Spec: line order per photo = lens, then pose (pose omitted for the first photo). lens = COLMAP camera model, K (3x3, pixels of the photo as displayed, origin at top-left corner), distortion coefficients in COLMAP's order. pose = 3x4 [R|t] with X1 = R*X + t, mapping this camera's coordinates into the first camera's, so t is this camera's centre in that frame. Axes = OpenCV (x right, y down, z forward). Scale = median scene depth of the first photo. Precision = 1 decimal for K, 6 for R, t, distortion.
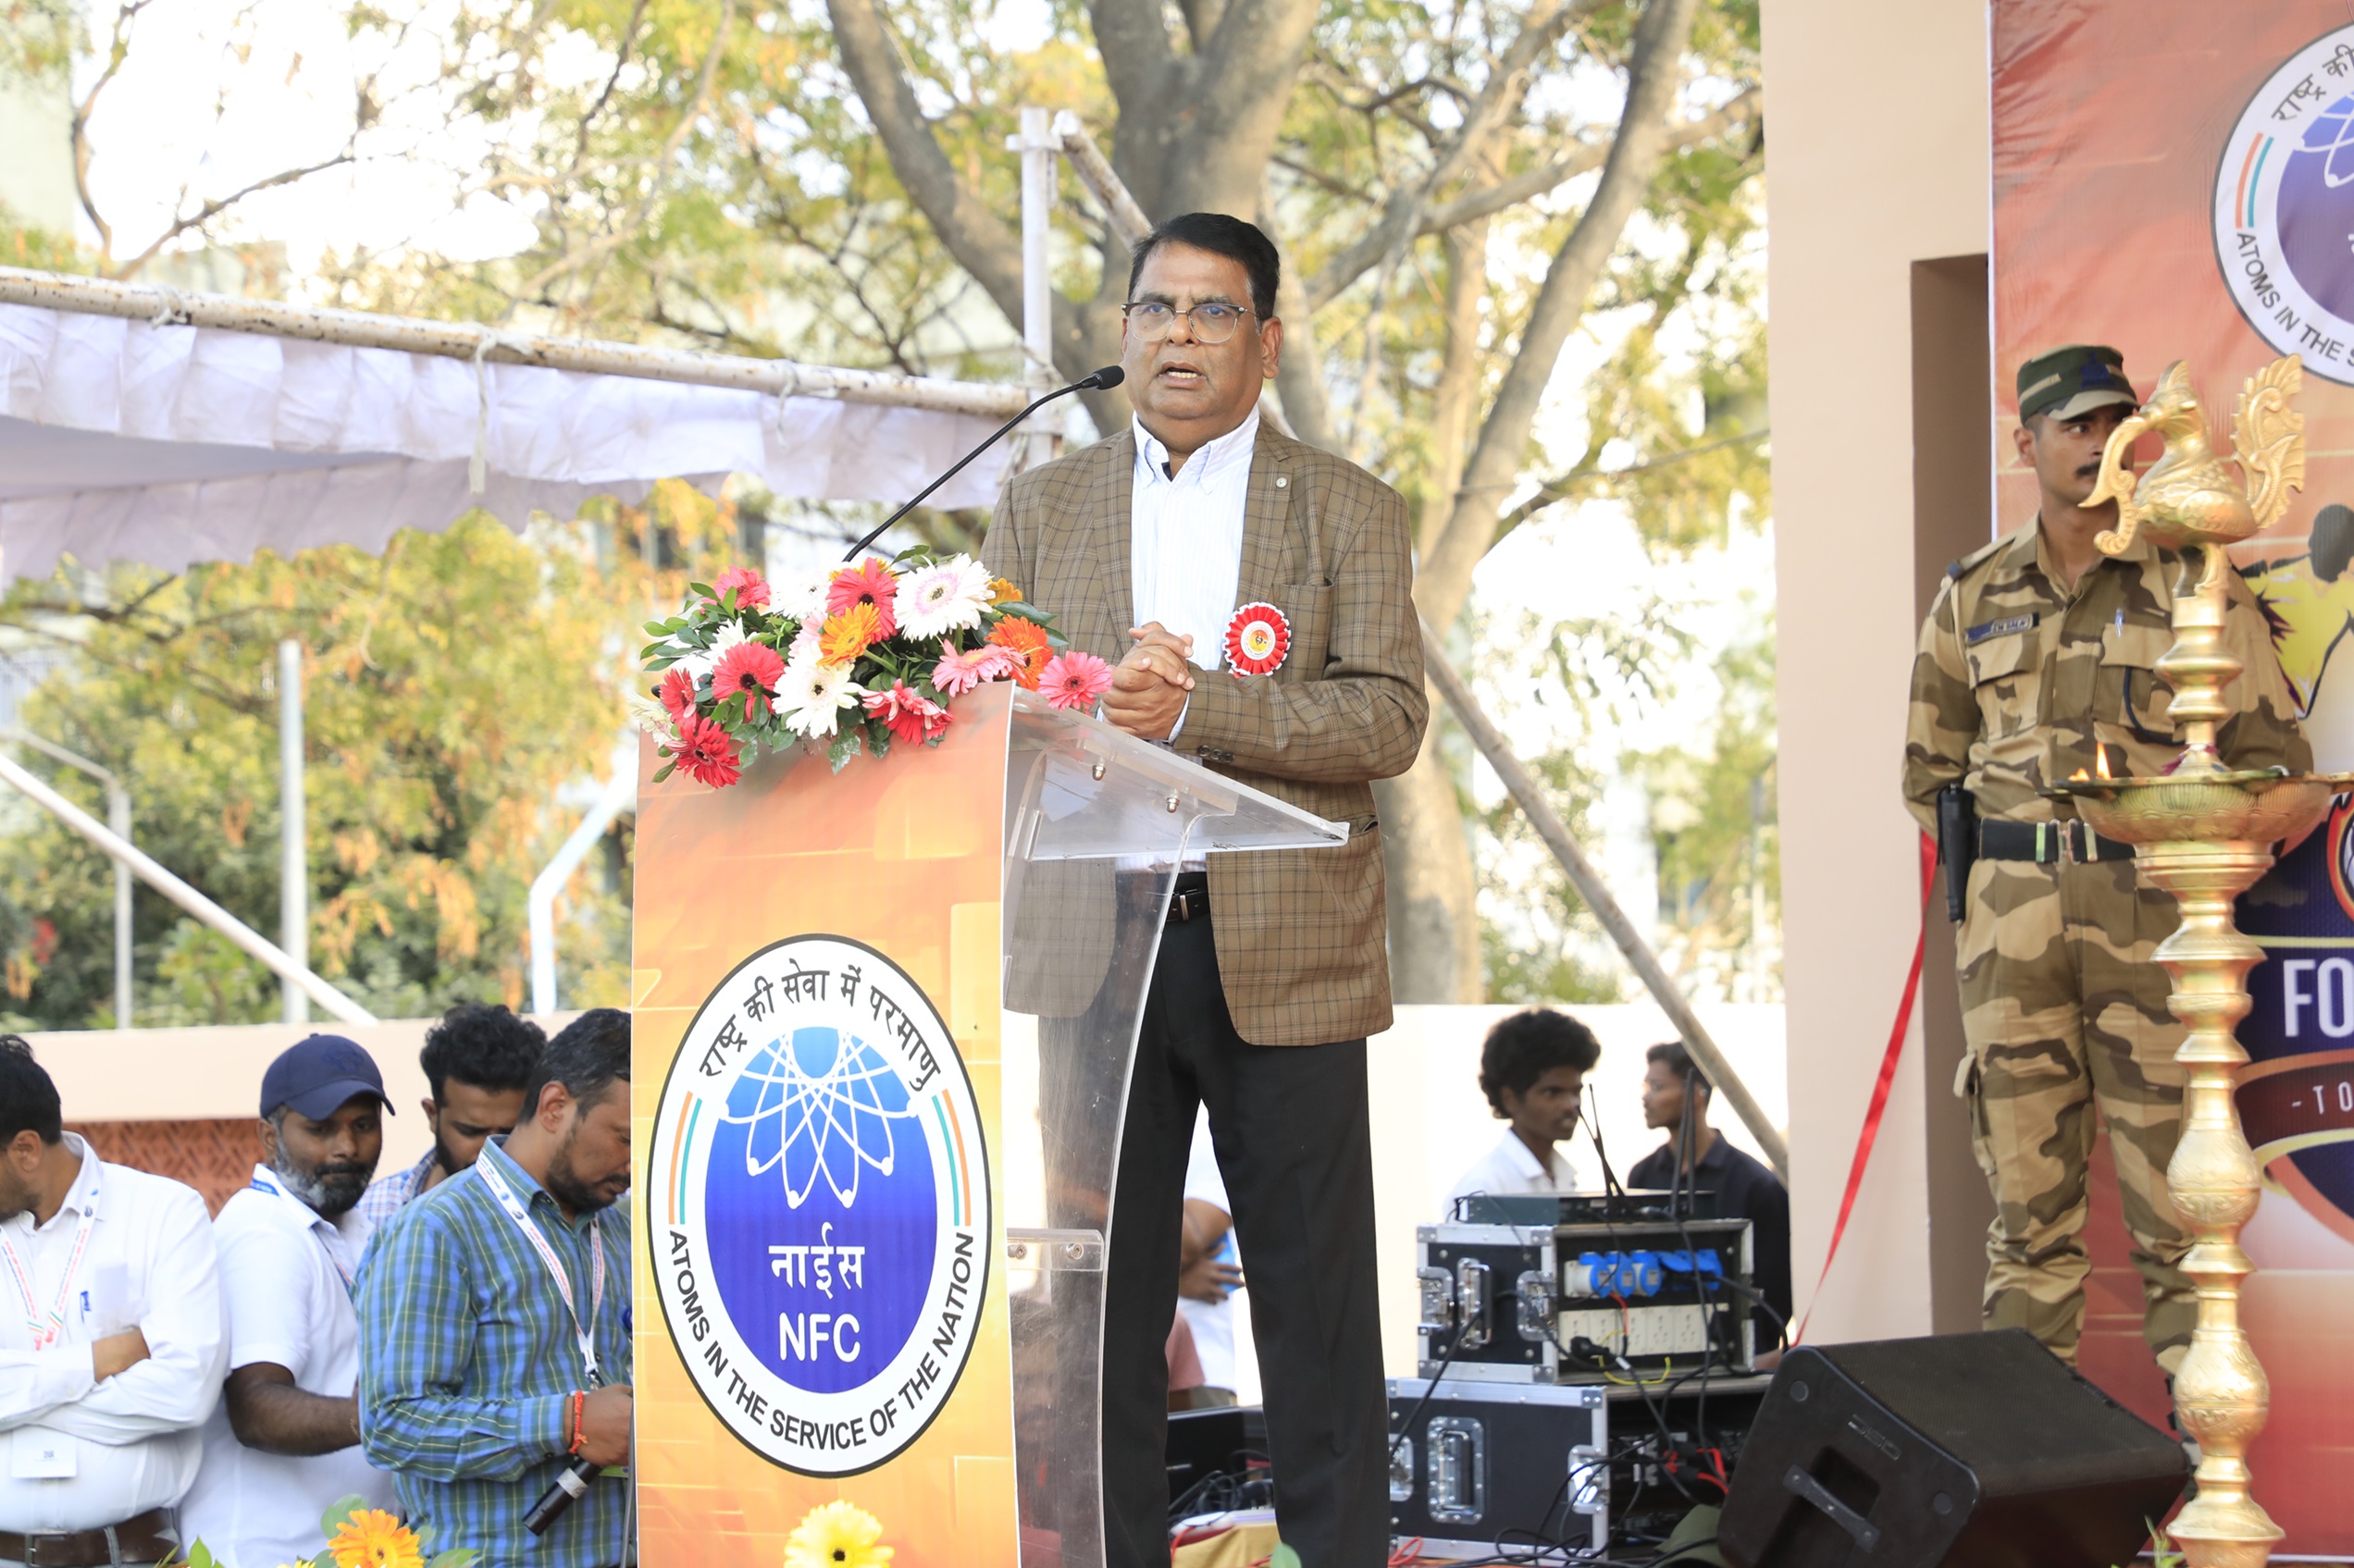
lens RADIAL K [[6757.6, 0, 1177.0], [0, 6757.6, 784.0], [0, 0, 1]] dist [0.694635, 0.867925]
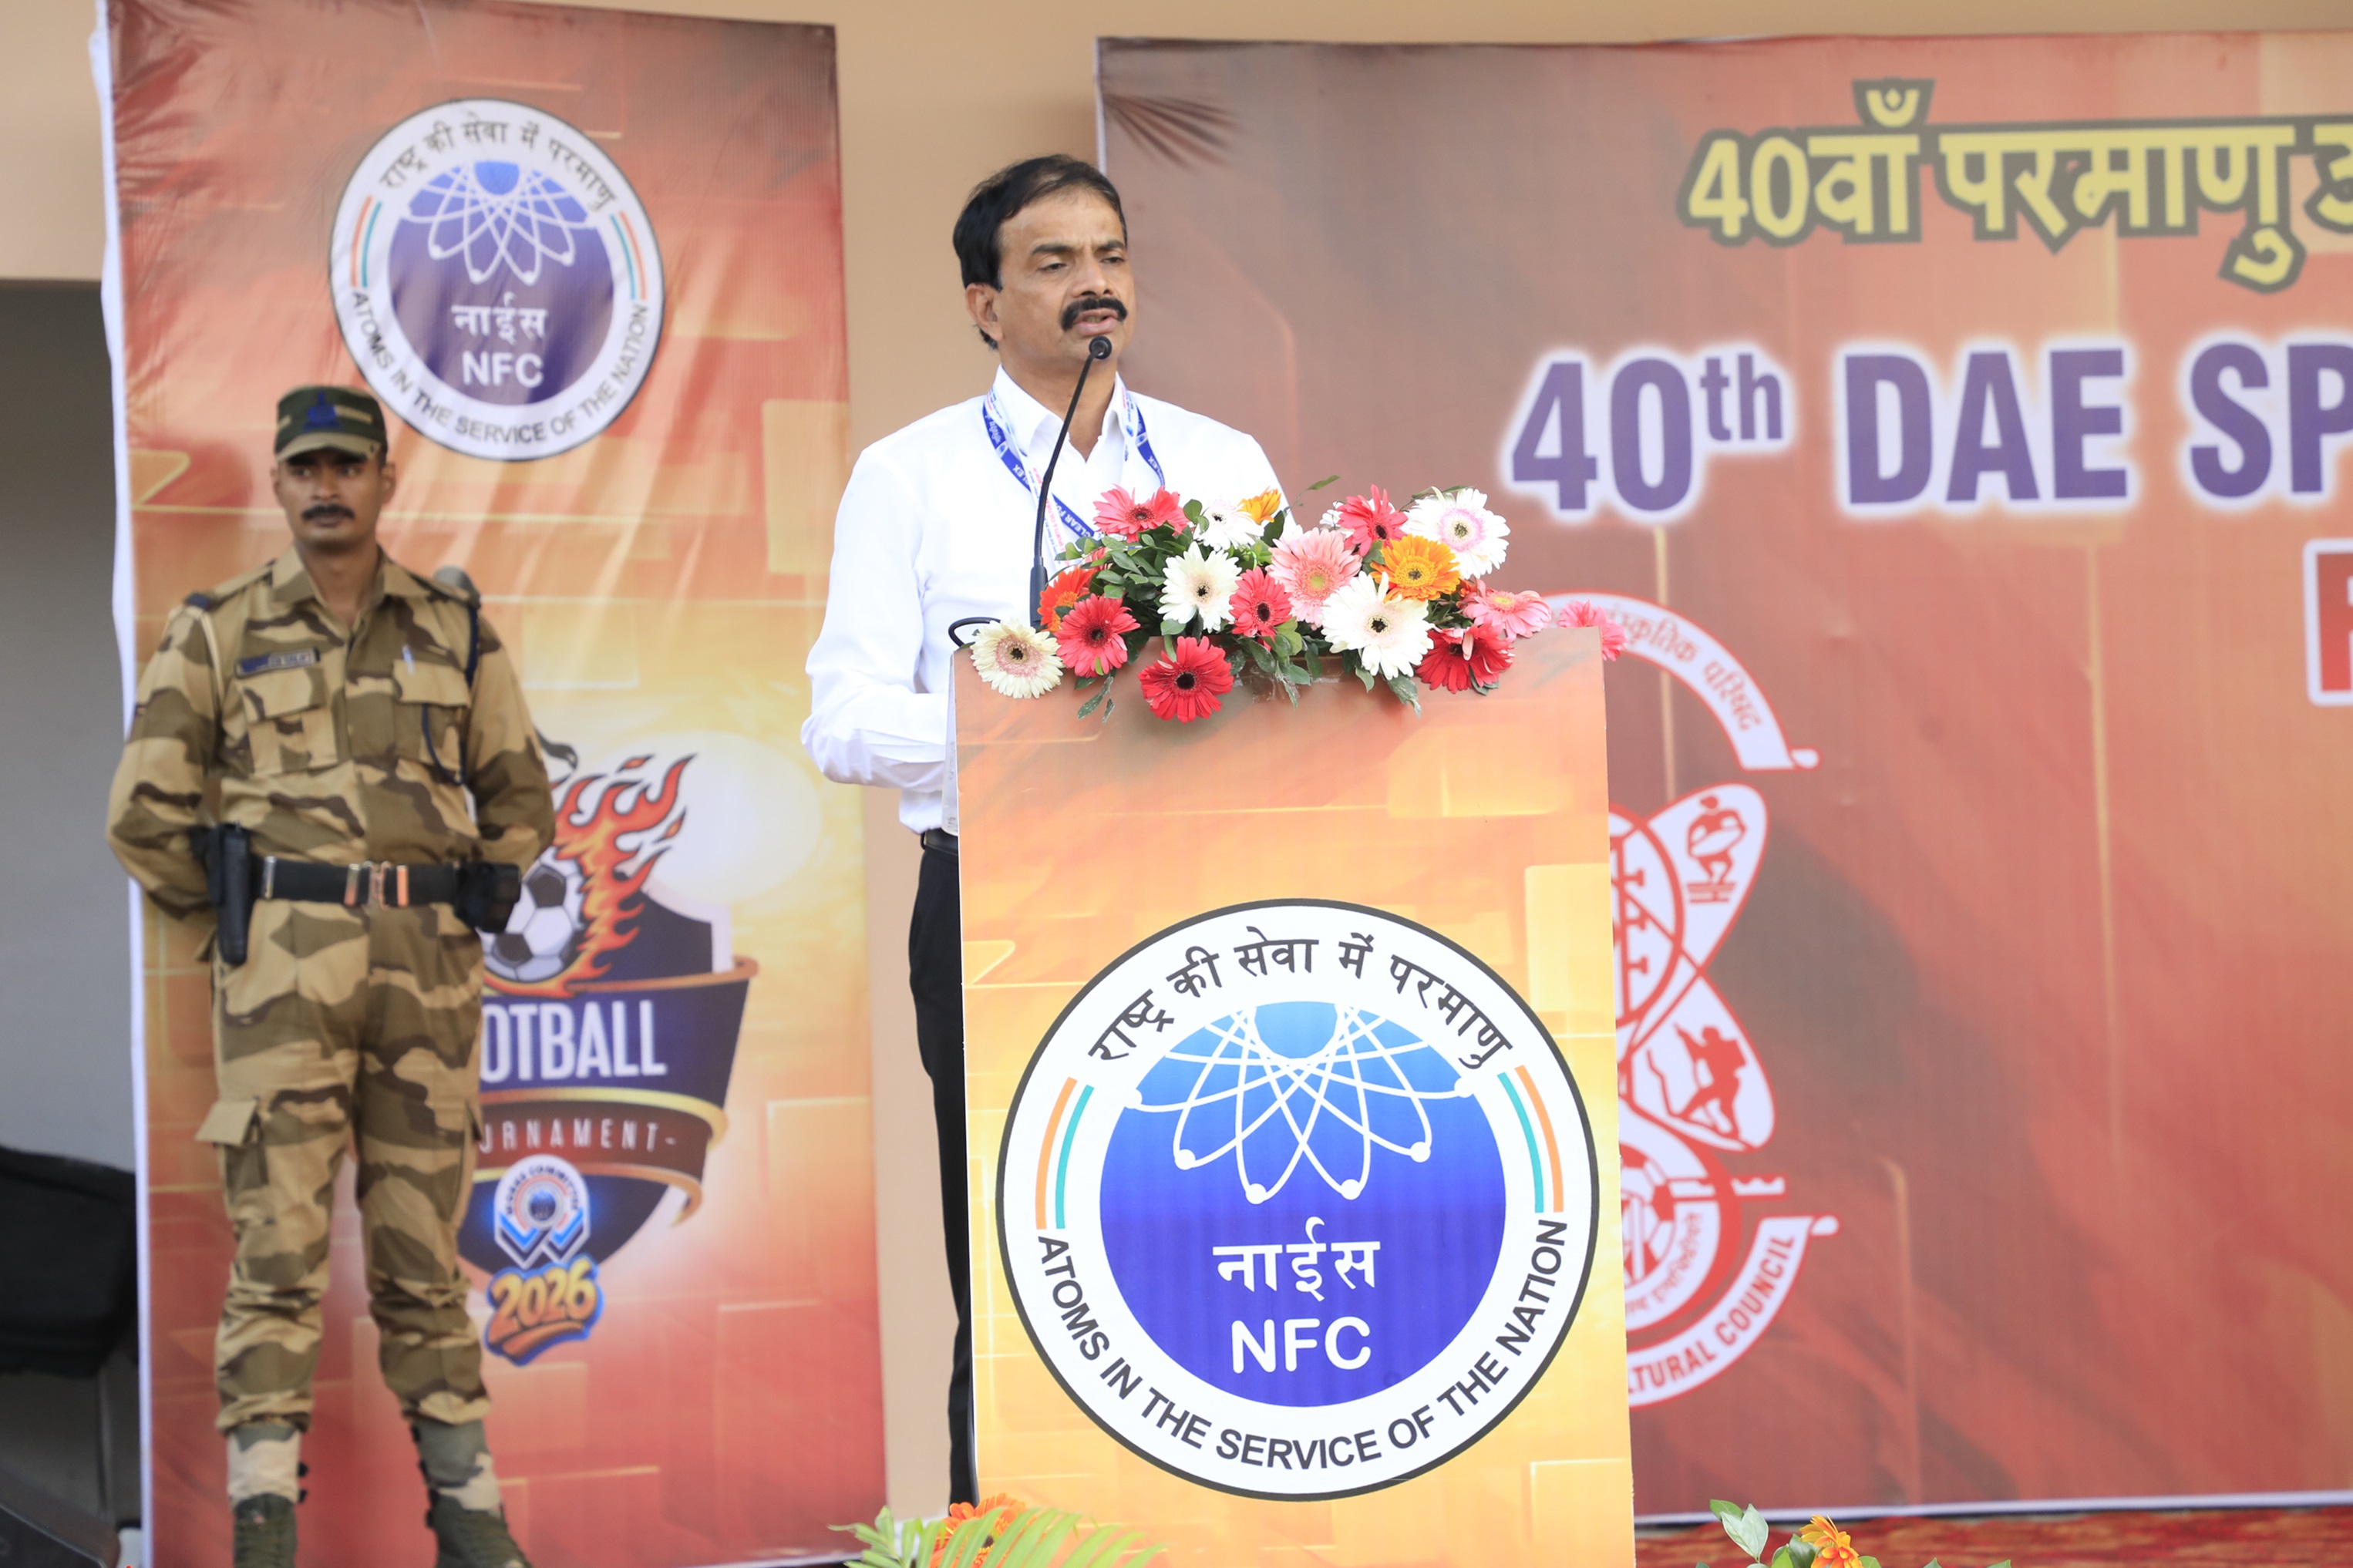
lens RADIAL K [[6057.7, 0, 1176.5], [0, 6057.7, 784.0], [0, 0, 1]] dist [0.625174, 0.079191]
pose [[0.590845, 0.038007, 0.805889, -0.715932], [-0.009961, 0.999157, -0.039820, 0.039127], [-0.806723, 0.015500, 0.590726, 0.531805]]
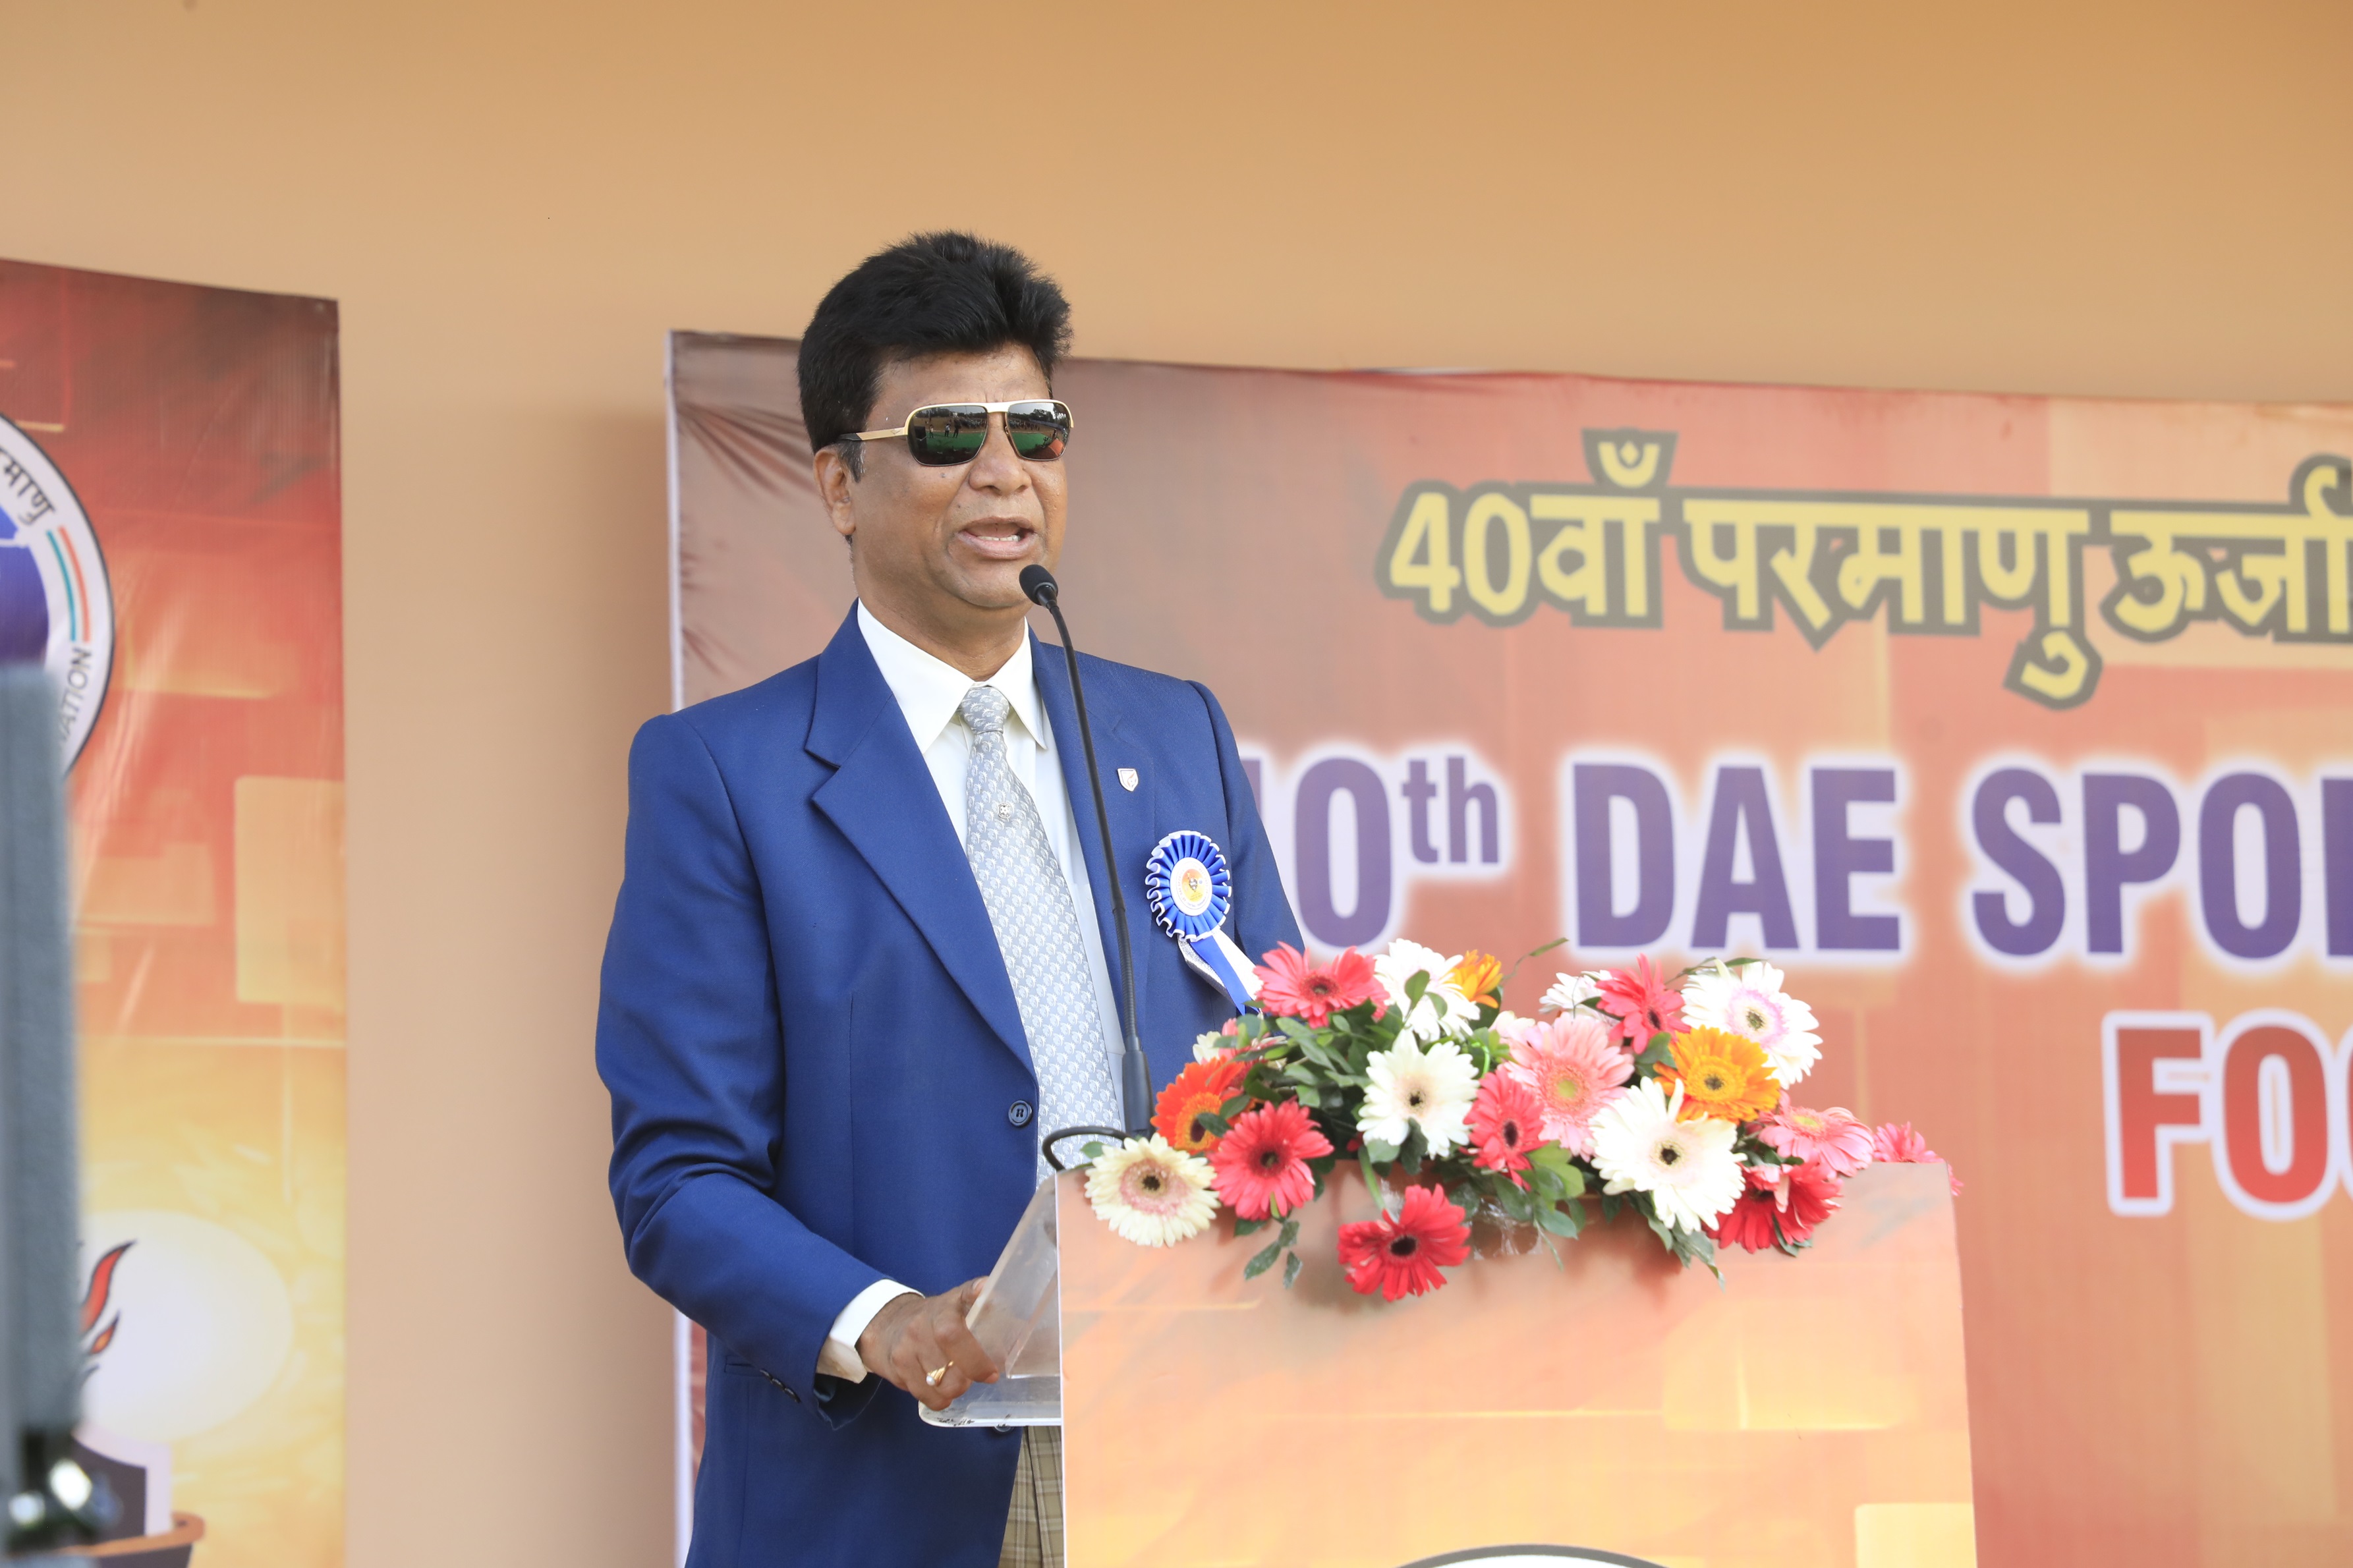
lens RADIAL K [[6755.1, 0, 1176.5], [0, 6755.1, 784.0], [0, 0, 1]] dist [0.694635, 0.867925]
pose [[0.462790, 0.104047, 0.880341, -0.635903], [-0.026157, 0.994258, -0.103760, 0.019388], [-0.886082, 0.024992, 0.462854, 0.720678]]
